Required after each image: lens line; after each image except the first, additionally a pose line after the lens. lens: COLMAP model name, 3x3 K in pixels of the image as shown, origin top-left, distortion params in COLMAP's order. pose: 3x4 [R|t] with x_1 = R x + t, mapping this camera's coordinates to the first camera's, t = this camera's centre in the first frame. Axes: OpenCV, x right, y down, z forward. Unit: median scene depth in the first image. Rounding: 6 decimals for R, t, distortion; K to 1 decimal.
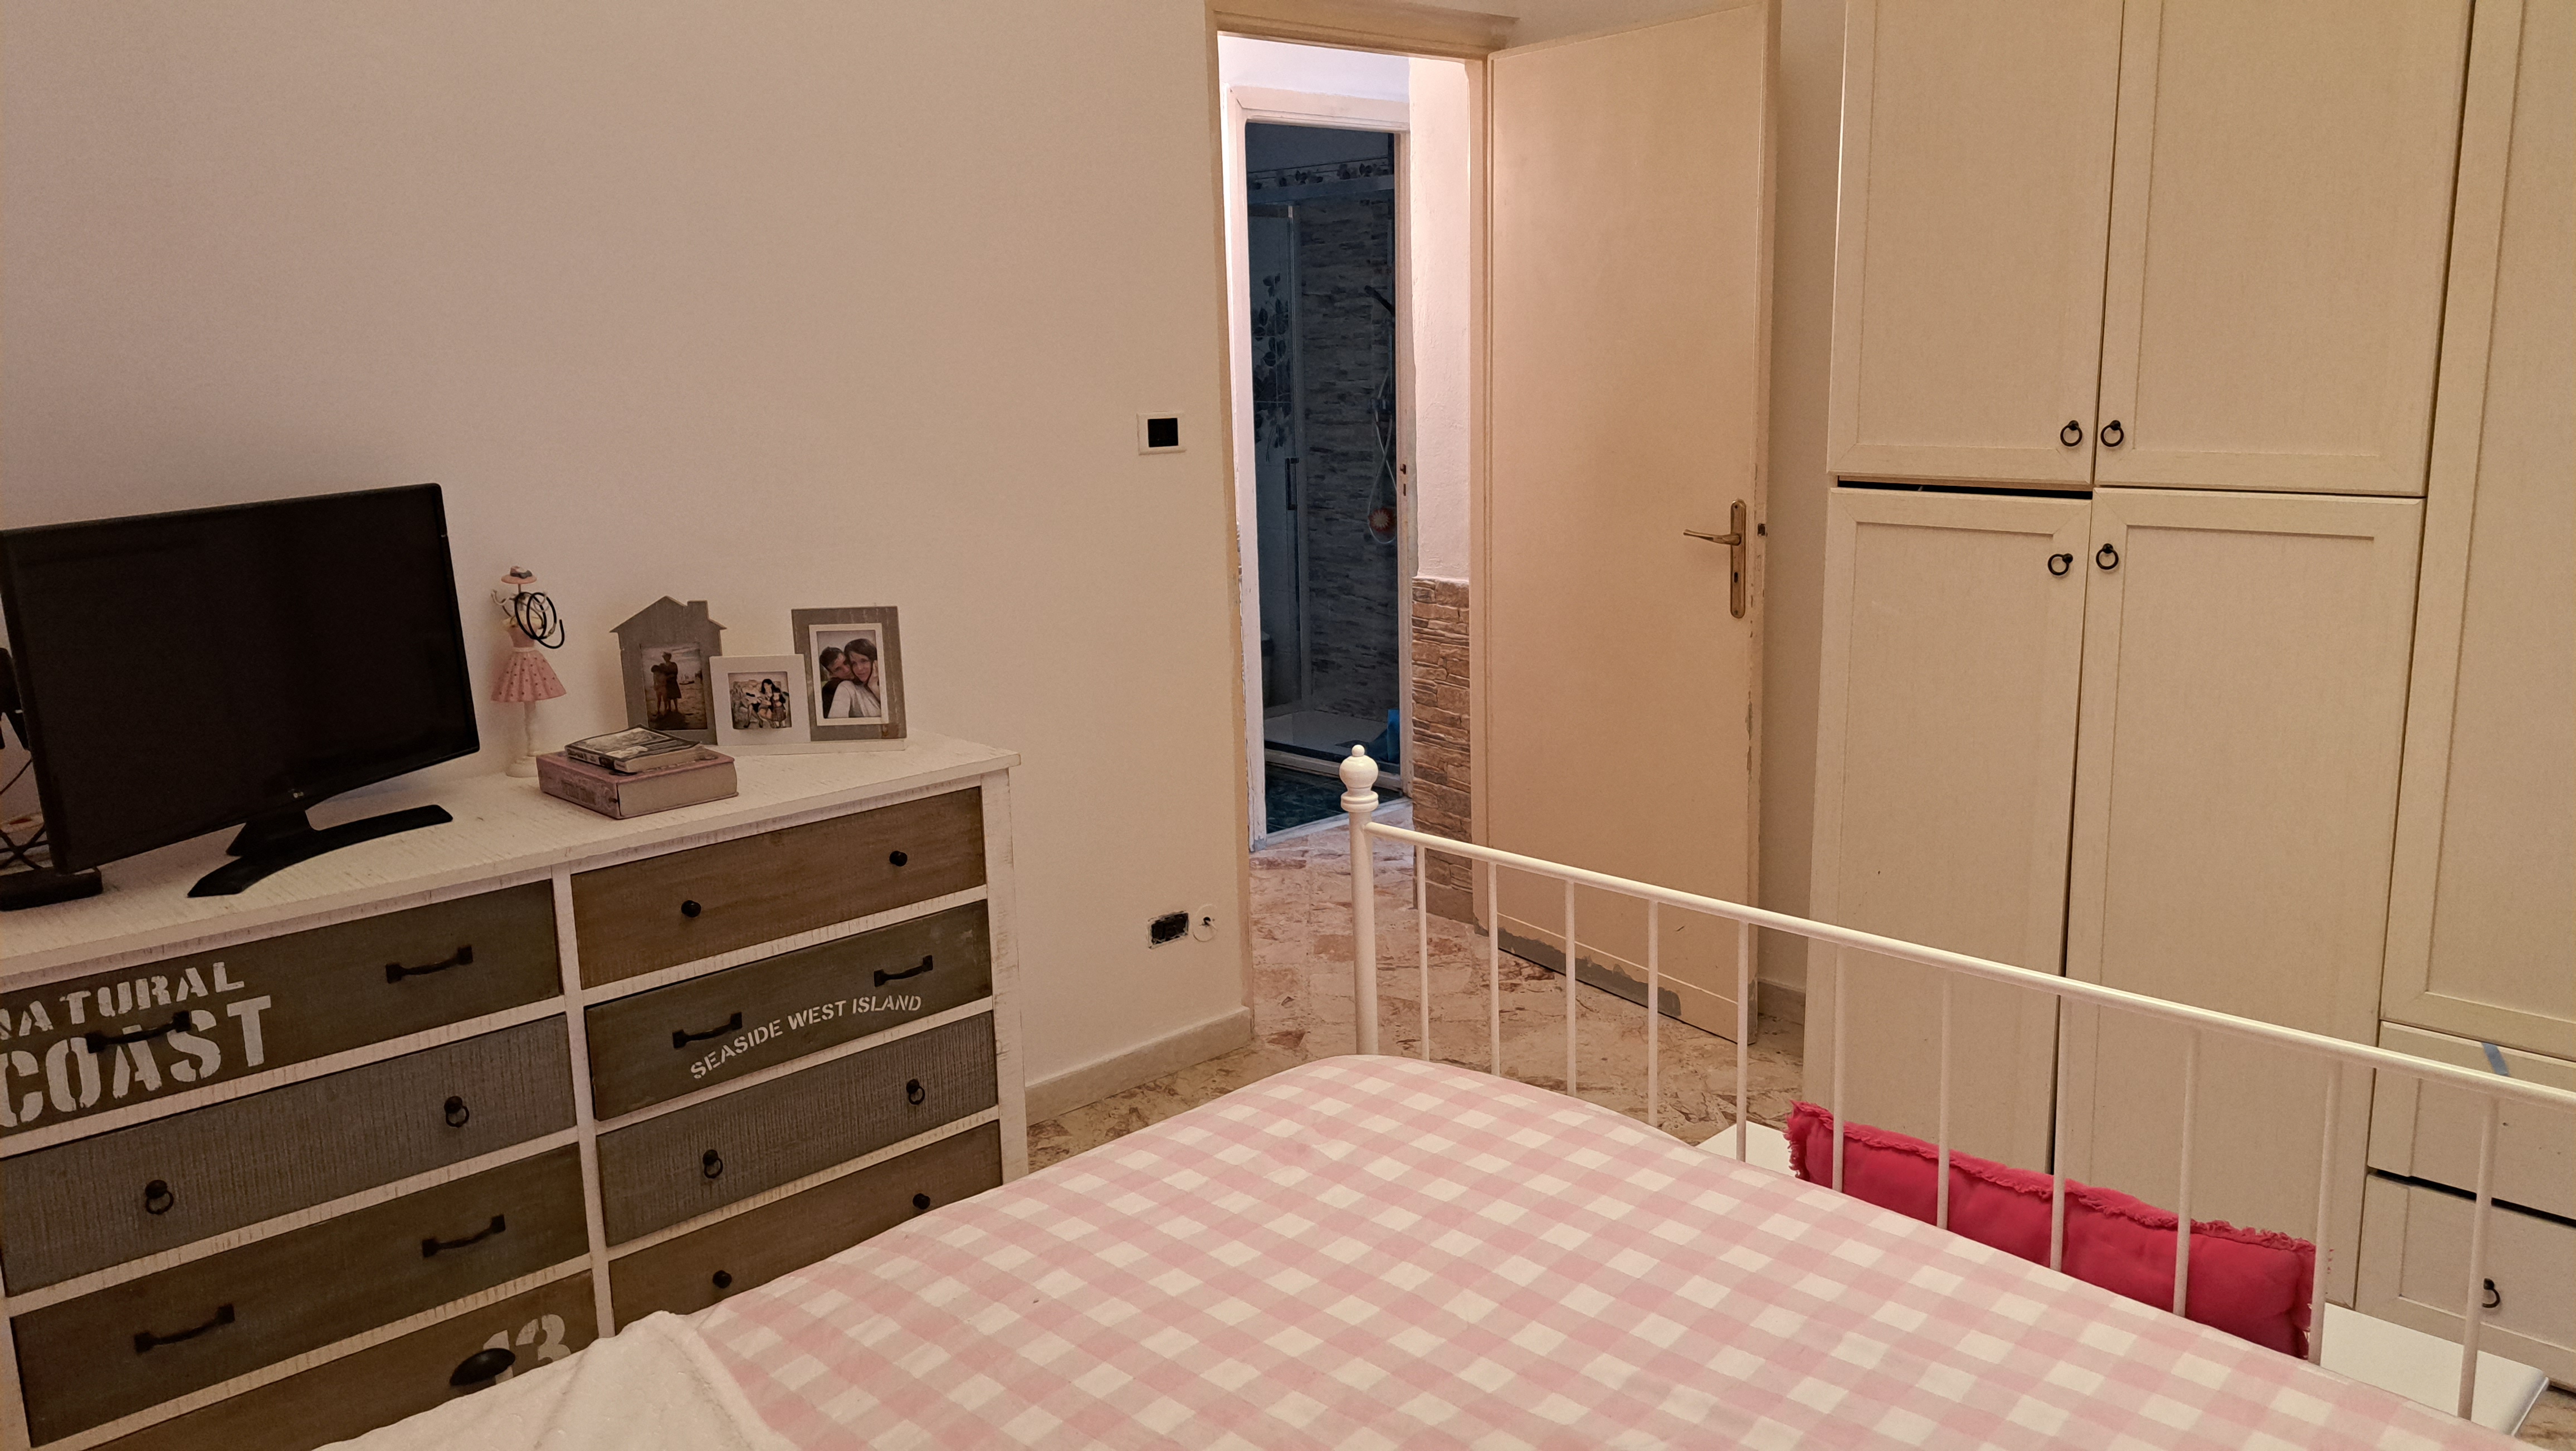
lens RADIAL K [[1841.0, 0, 1304.2], [0, 1841.0, 720.6], [0, 0, 1]] dist [0.062430, -0.060796]
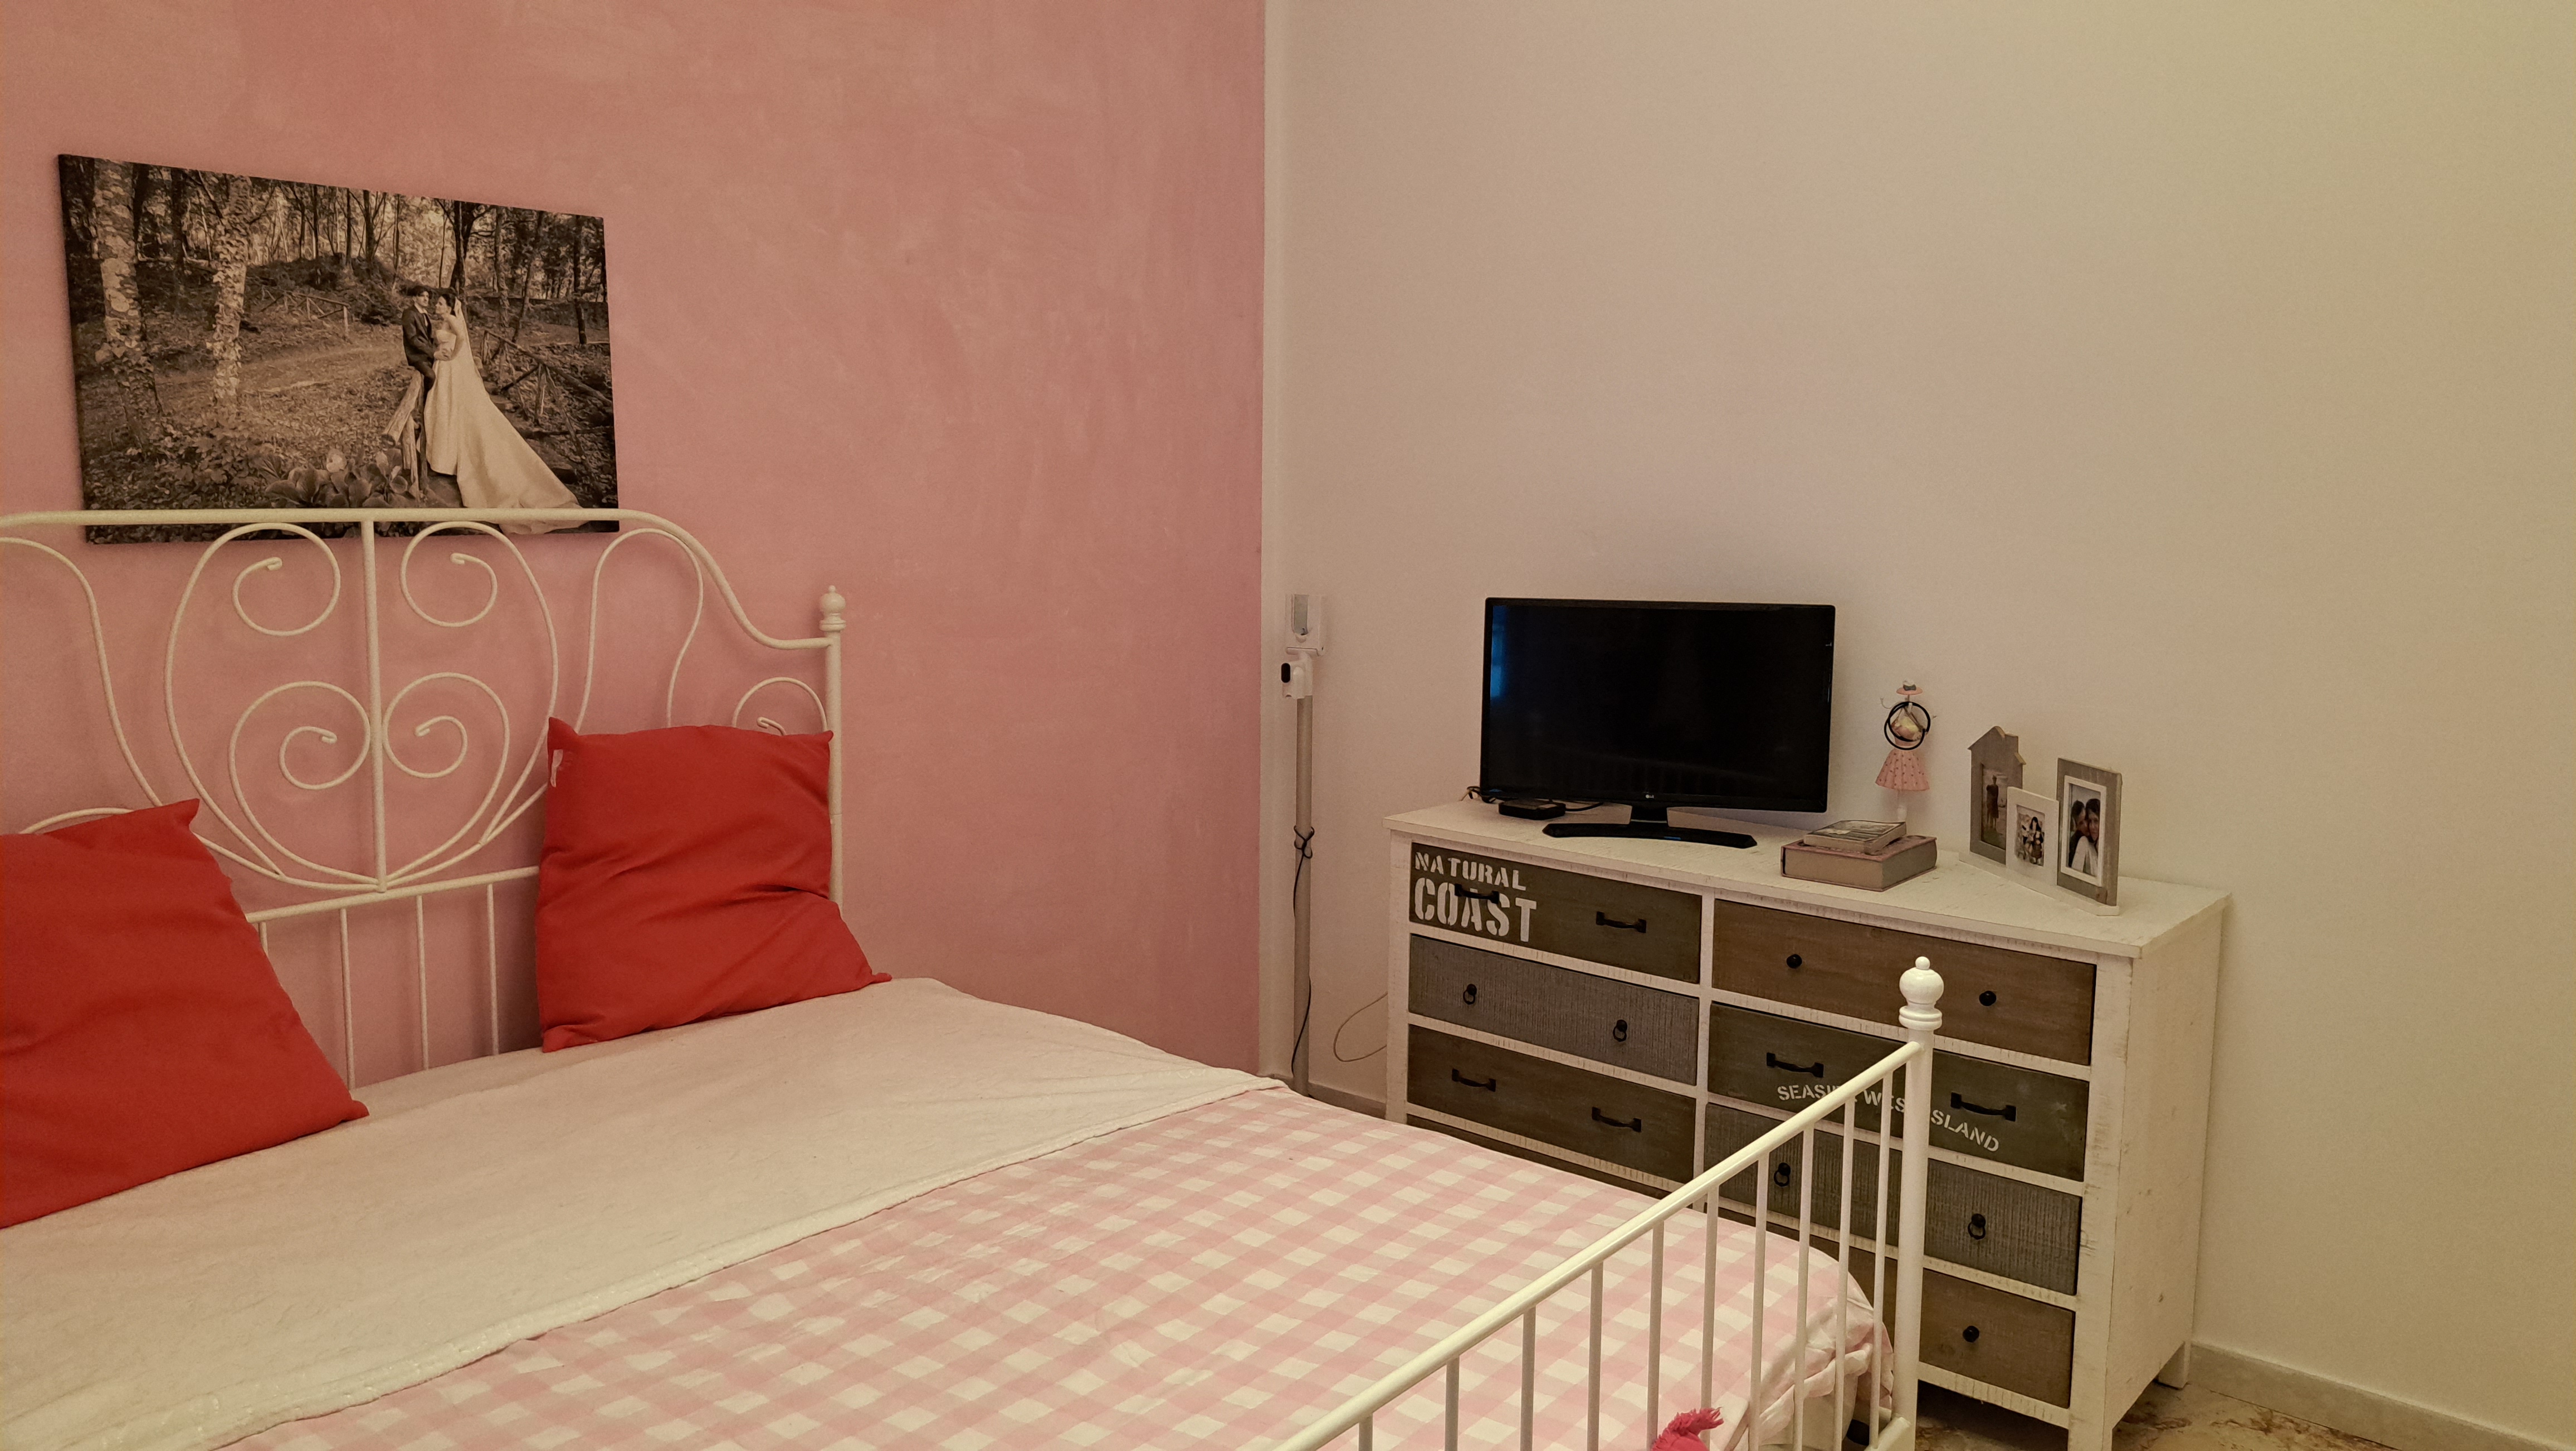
lens RADIAL K [[1841.0, 0, 1310.1], [0, 1841.0, 722.3], [0, 0, 1]] dist [0.062430, -0.060796]
pose [[0.116137, 0.159325, -0.980371, 0.909812], [-0.221727, 0.966300, 0.130771, -0.157852], [0.968168, 0.202188, 0.147550, 0.540156]]
